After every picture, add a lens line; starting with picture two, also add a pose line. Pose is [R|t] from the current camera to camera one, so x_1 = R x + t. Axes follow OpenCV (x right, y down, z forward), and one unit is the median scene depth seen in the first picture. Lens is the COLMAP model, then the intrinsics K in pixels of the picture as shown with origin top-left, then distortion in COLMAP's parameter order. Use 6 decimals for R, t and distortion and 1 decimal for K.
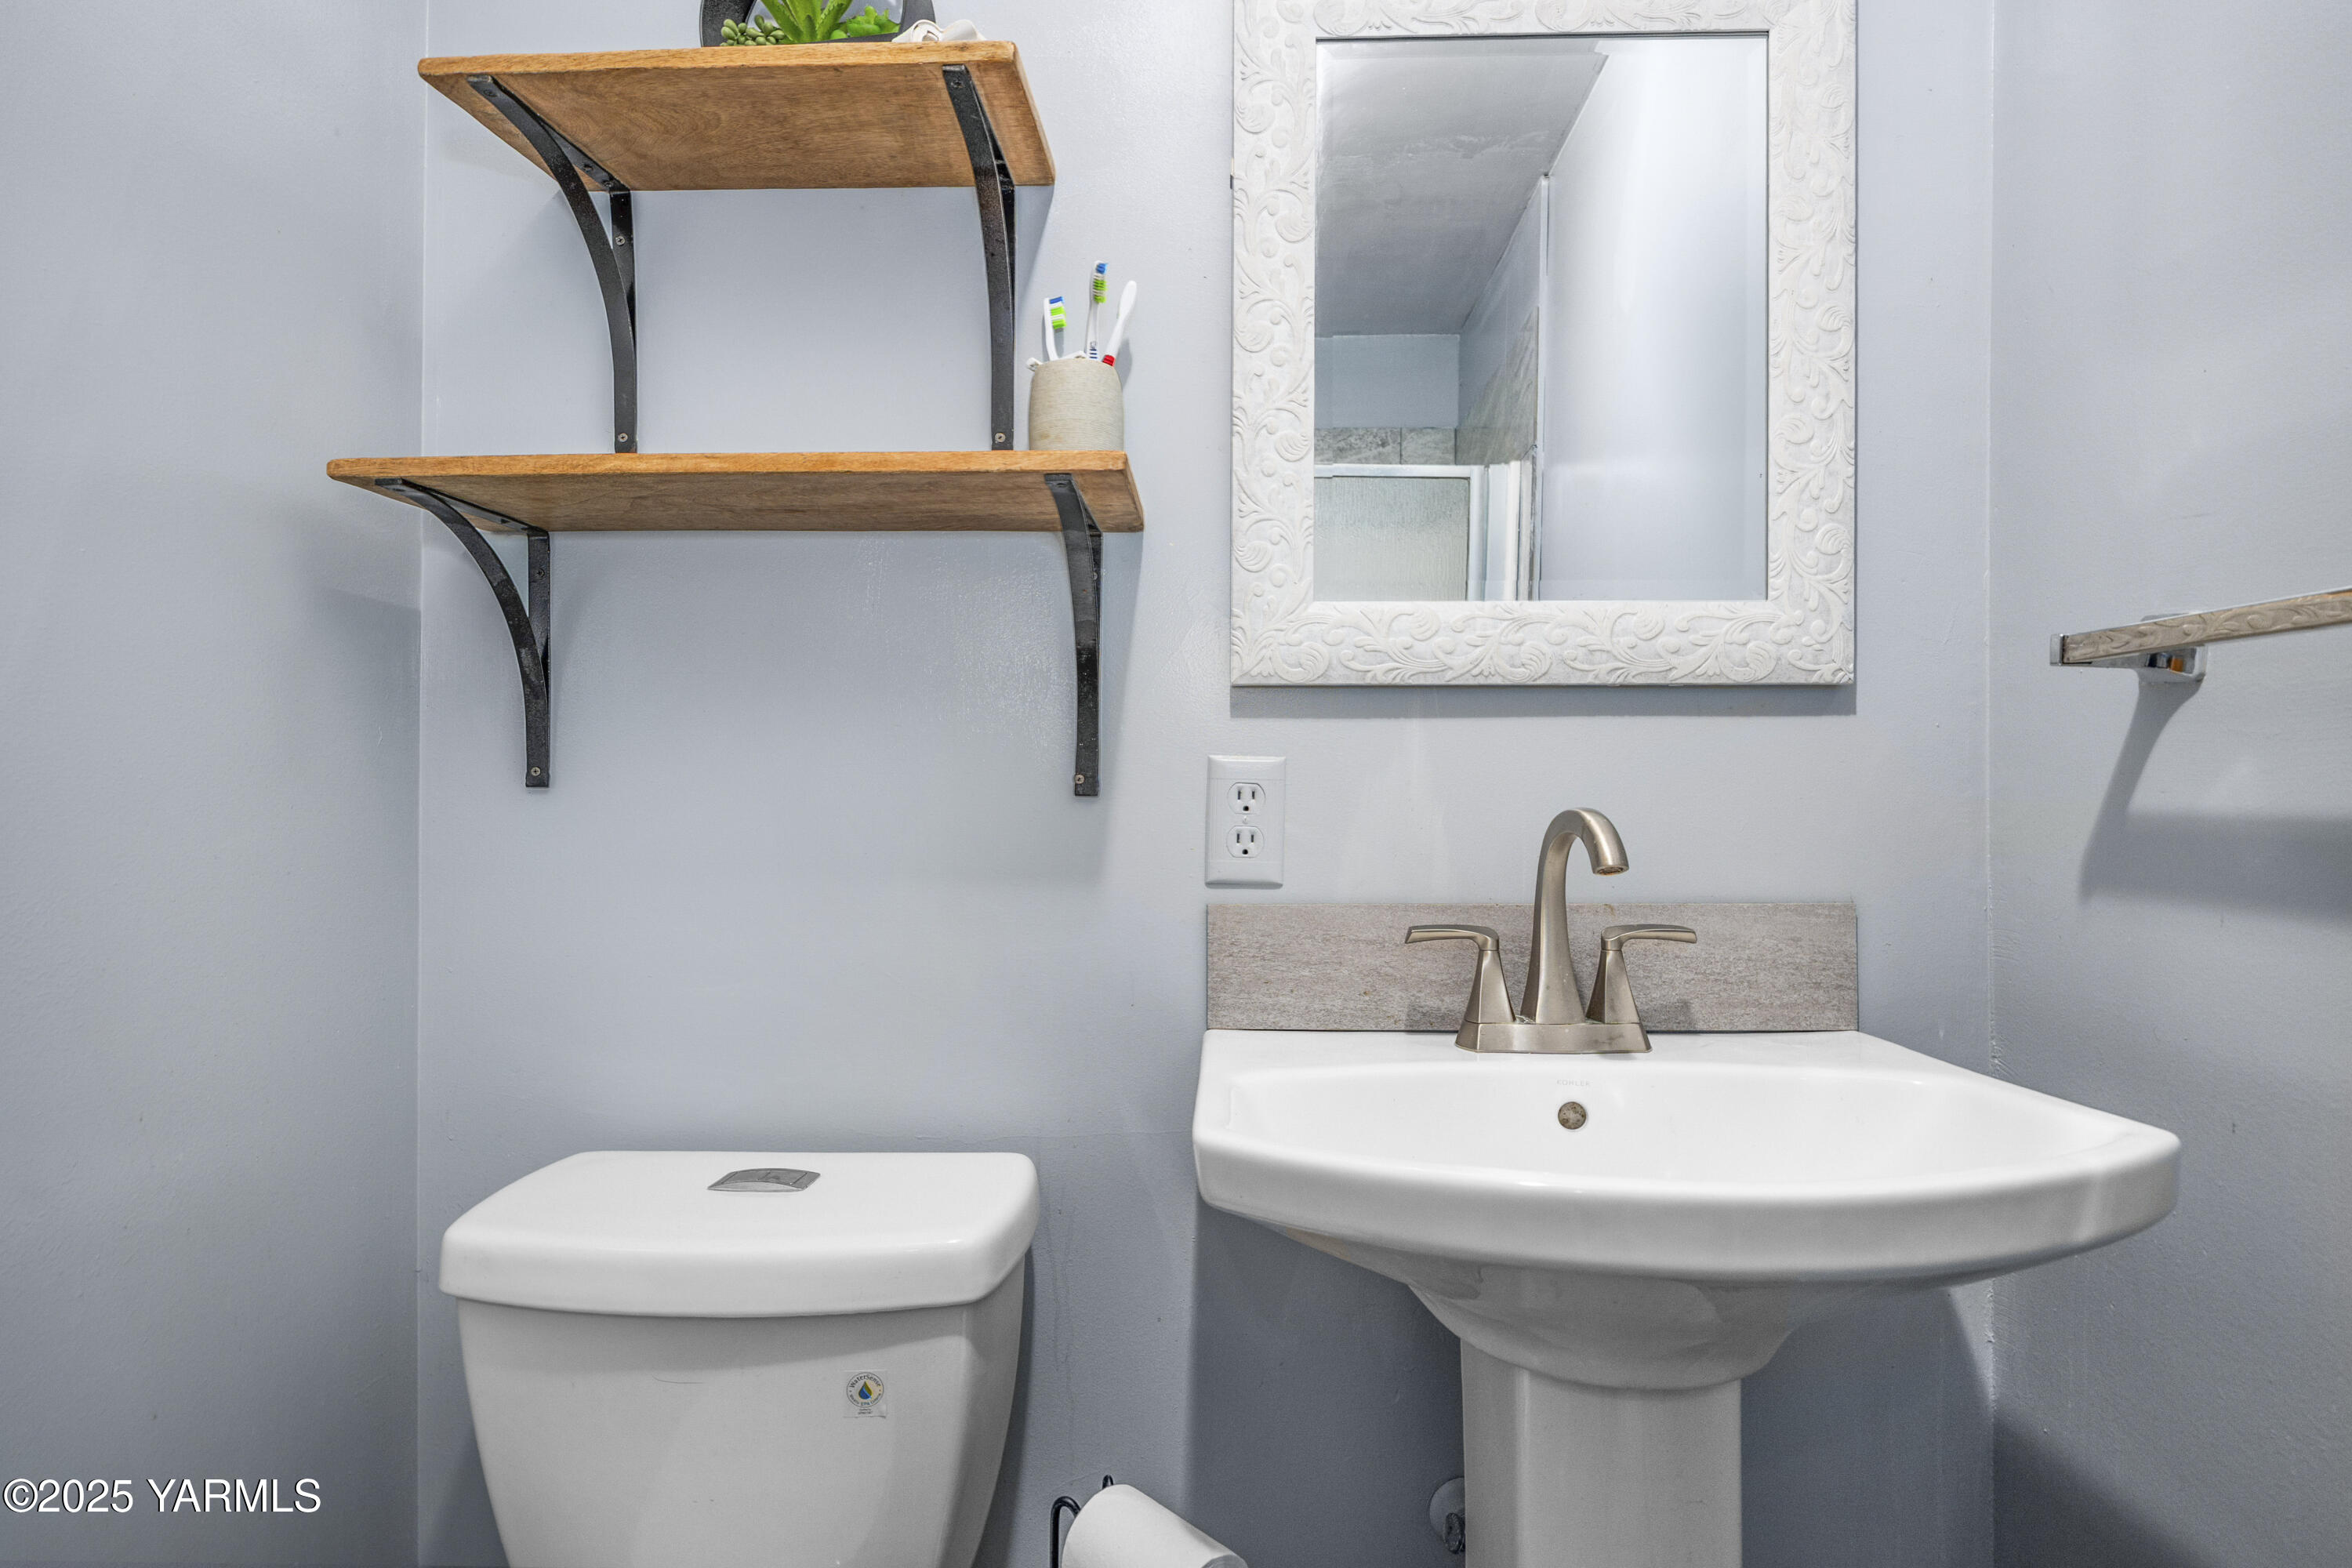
lens RADIAL K [[1165.3, 0, 1176.0], [0, 1165.3, 784.0], [0, 0, 1]] dist [0.001704, 0.000514]
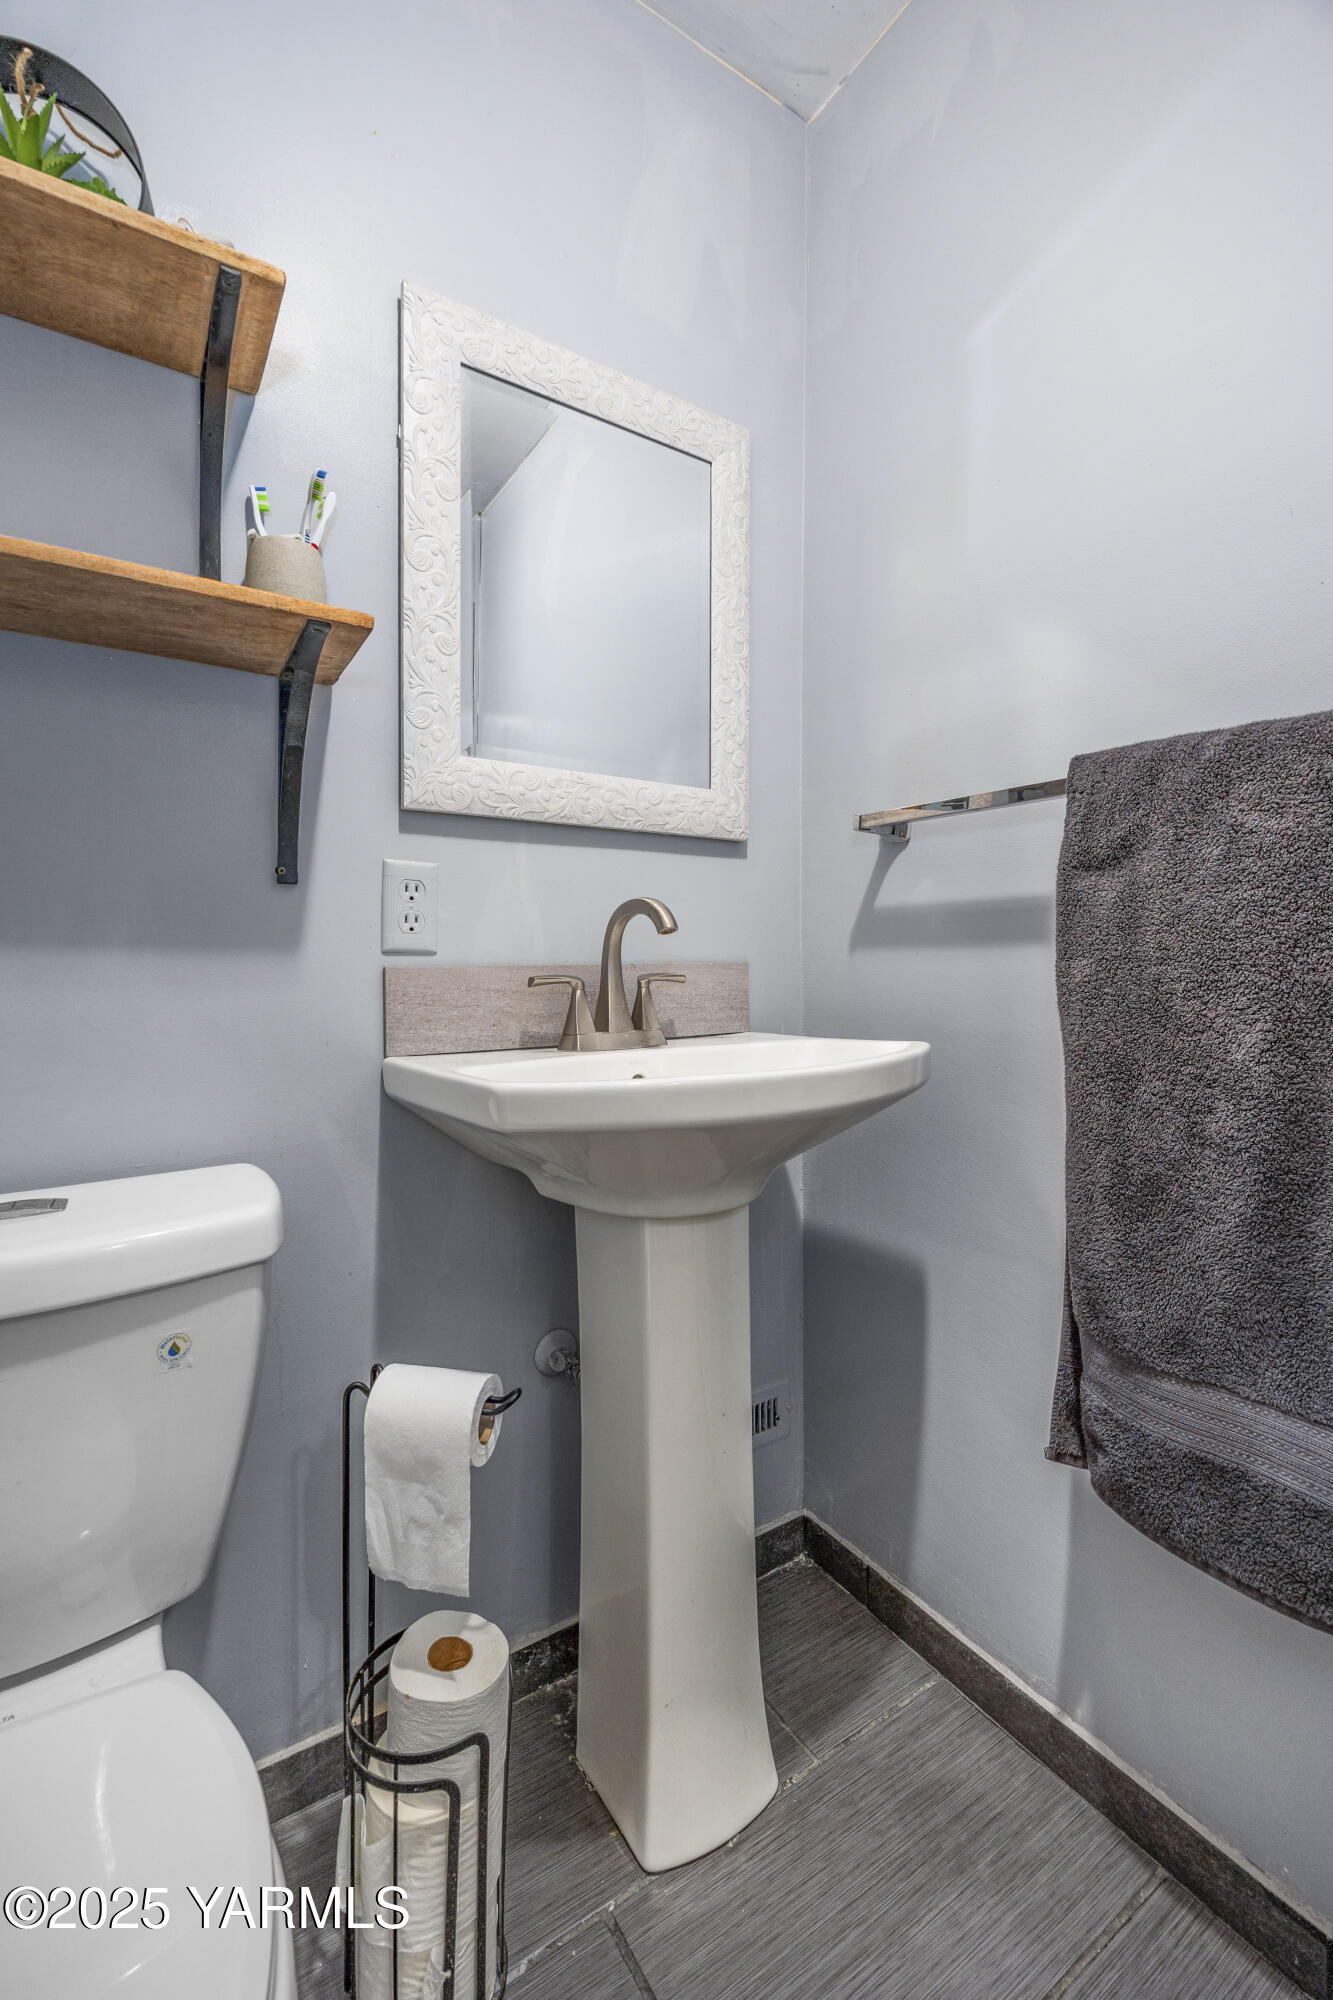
lens RADIAL K [[815.7, 0, 663.3], [0, 815.7, 957.4], [0, 0, 1]] dist [-0.003328, -0.000713]
pose [[0.828551, -0.004504, 0.559895, -0.240995], [-0.004996, 0.999868, 0.015437, 0.076474], [-0.559891, -0.015587, 0.828420, 0.020586]]
